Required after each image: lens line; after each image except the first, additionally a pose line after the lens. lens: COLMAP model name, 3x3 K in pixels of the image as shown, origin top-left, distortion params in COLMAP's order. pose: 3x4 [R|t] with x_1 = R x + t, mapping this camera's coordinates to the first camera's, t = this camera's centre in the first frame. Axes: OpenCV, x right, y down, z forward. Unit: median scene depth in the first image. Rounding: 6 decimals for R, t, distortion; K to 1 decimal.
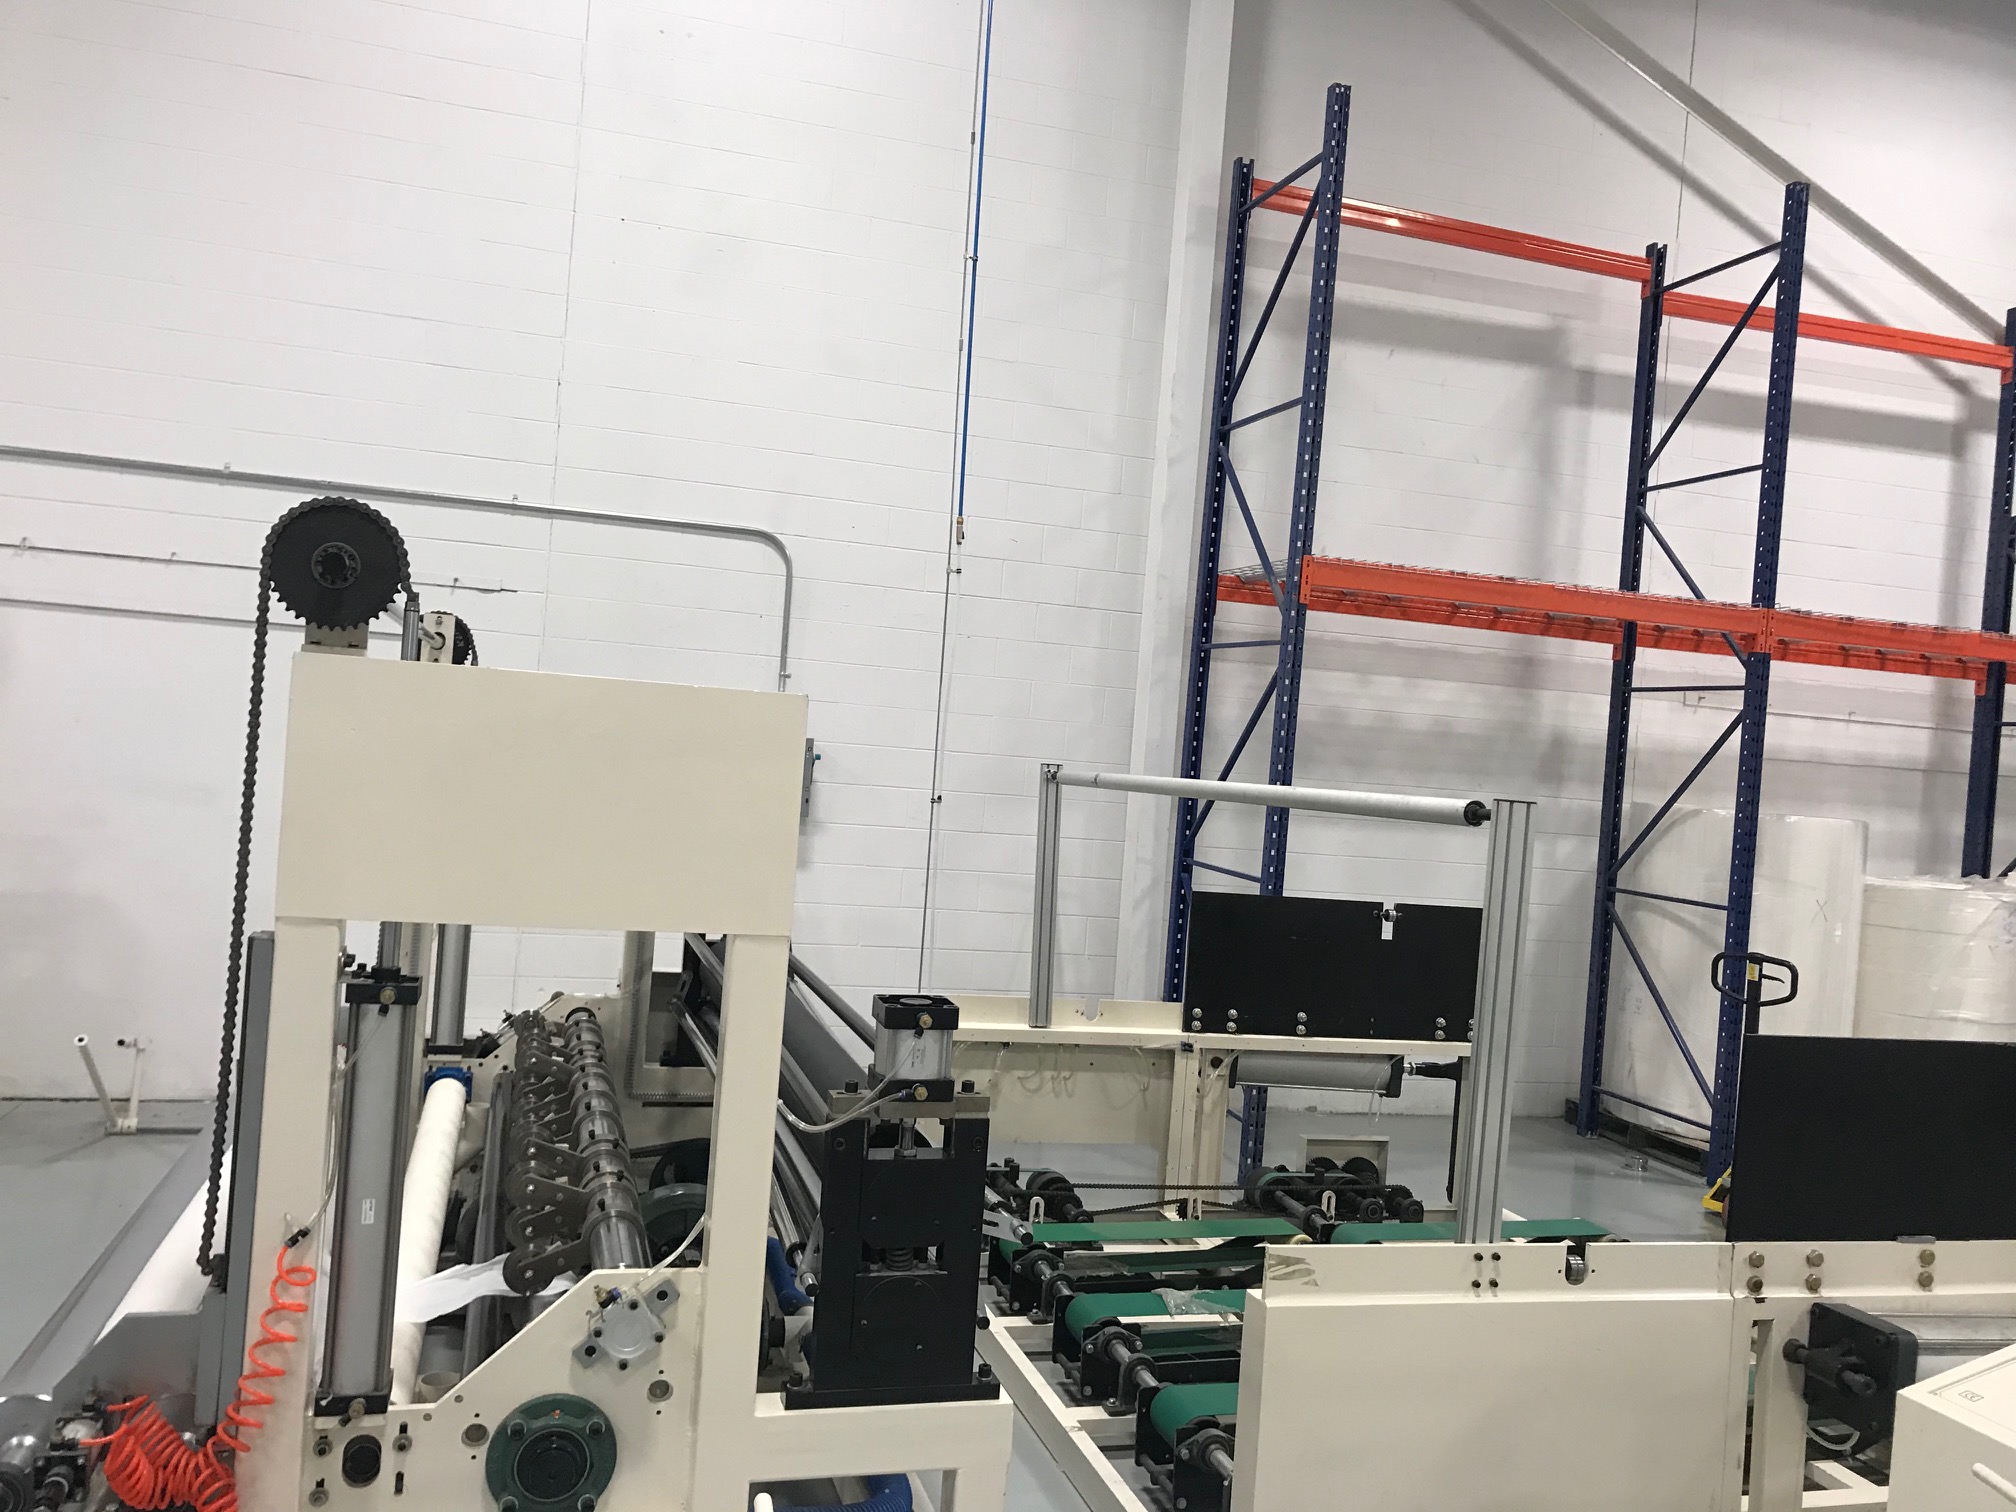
lens RADIAL K [[1633.2, 0, 1008.0], [0, 1633.2, 756.0], [0, 0, 1]] dist [0.010949, -0.006364]
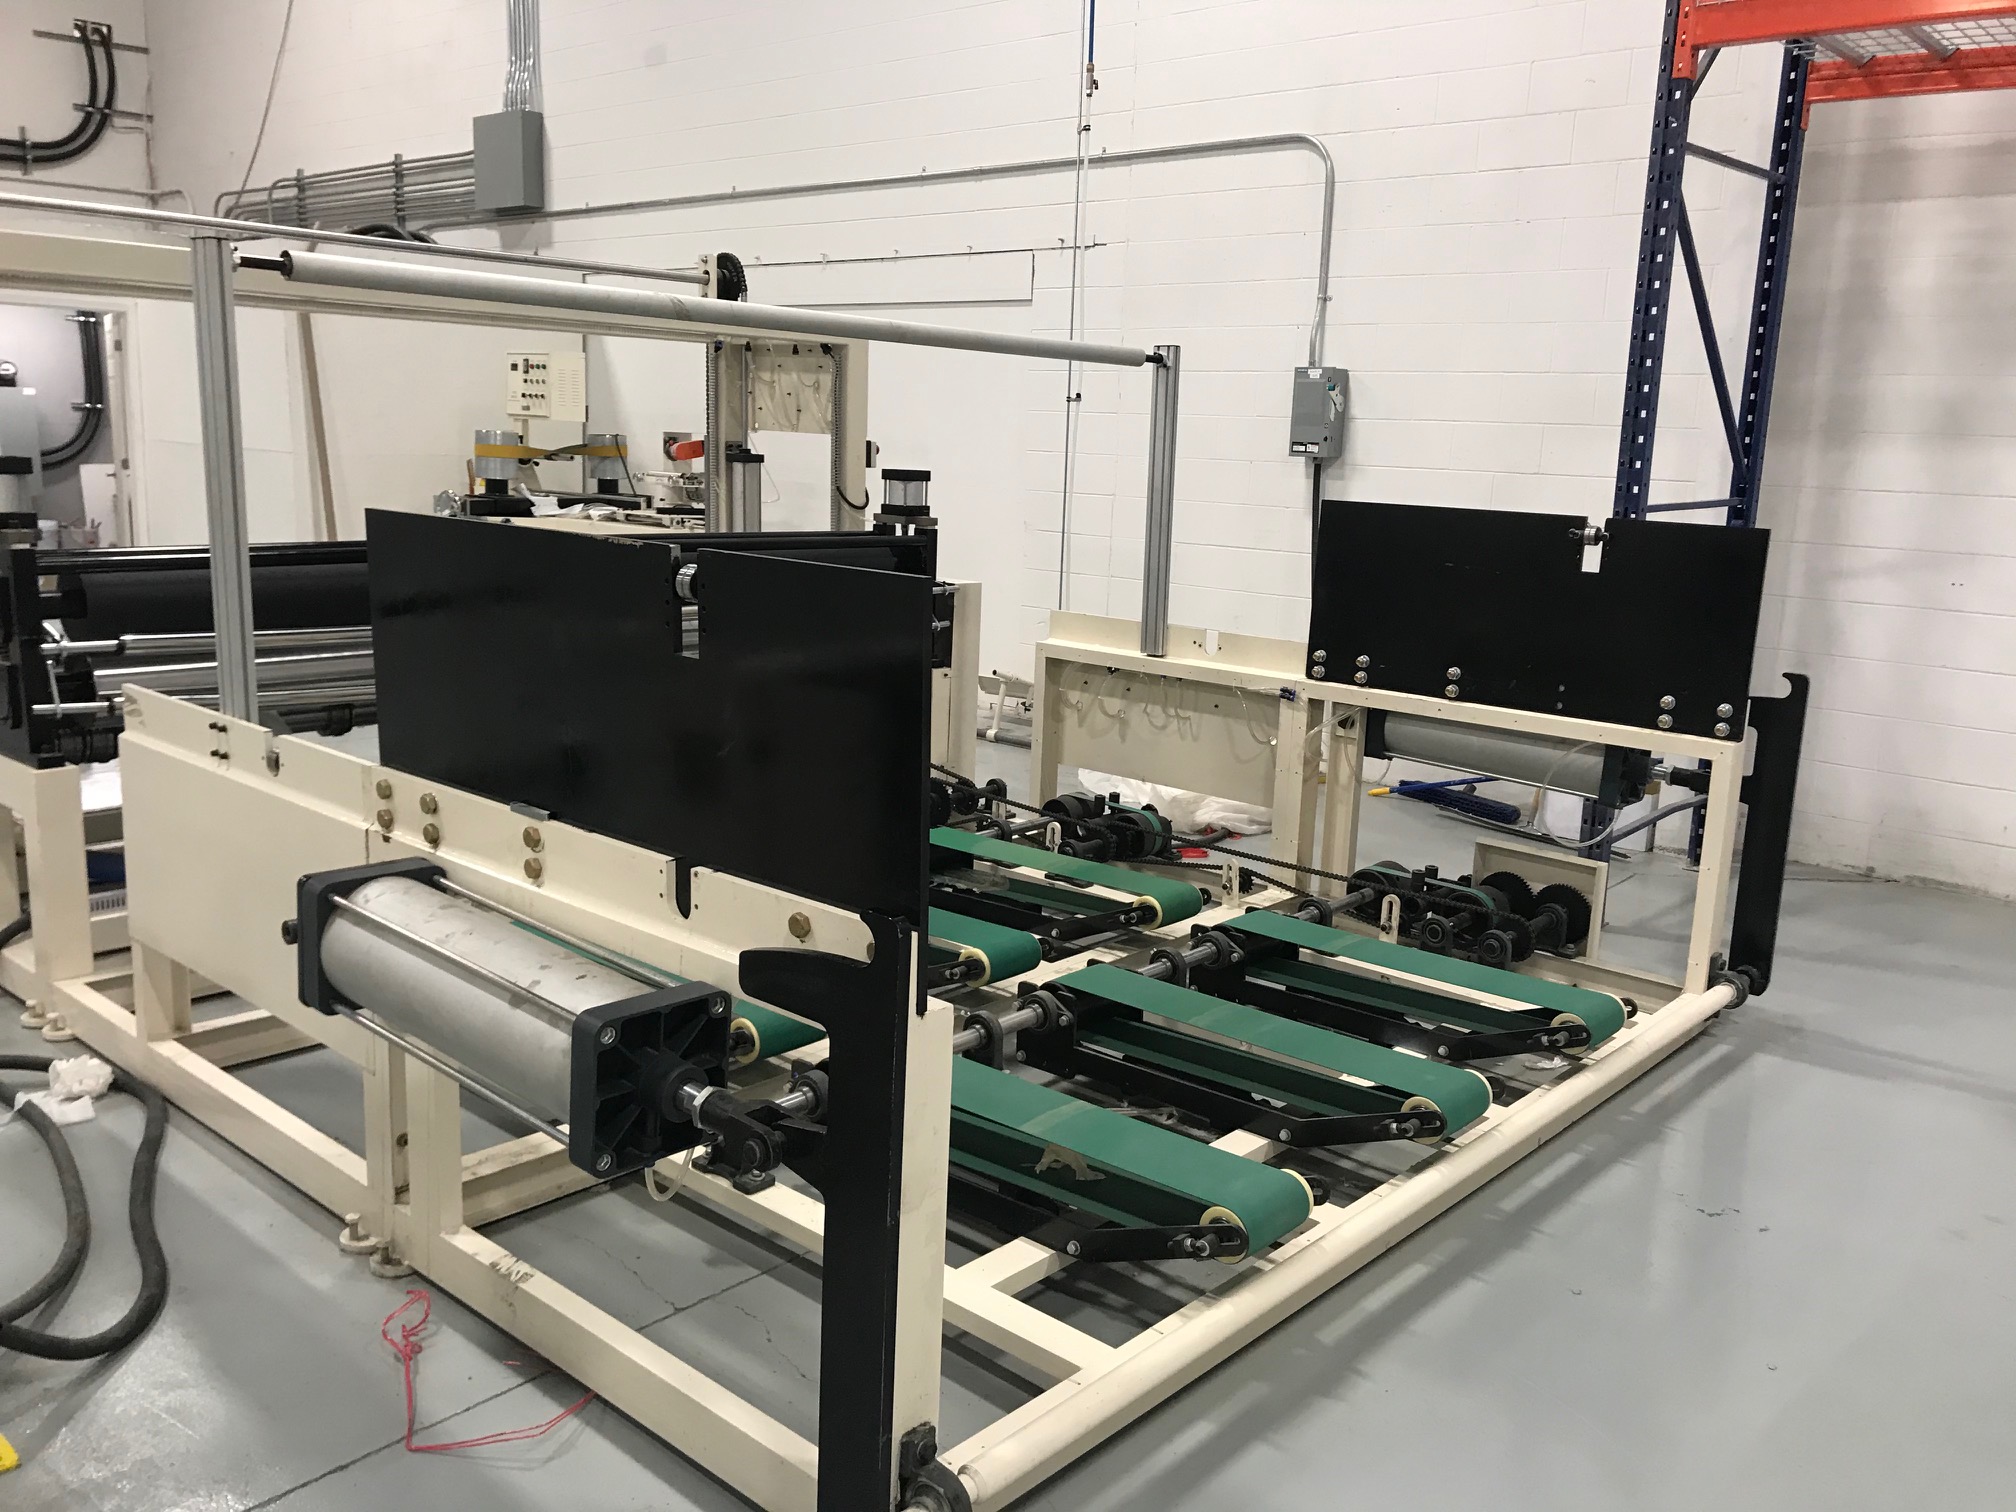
lens RADIAL K [[1631.7, 0, 1008.0], [0, 1631.7, 756.0], [0, 0, 1]] dist [0.063584, -0.086294]
pose [[0.544490, 0.109634, -0.831572, 0.703623], [0.002455, 0.991208, 0.132288, 0.101961], [0.838764, -0.074071, 0.539433, 0.450573]]
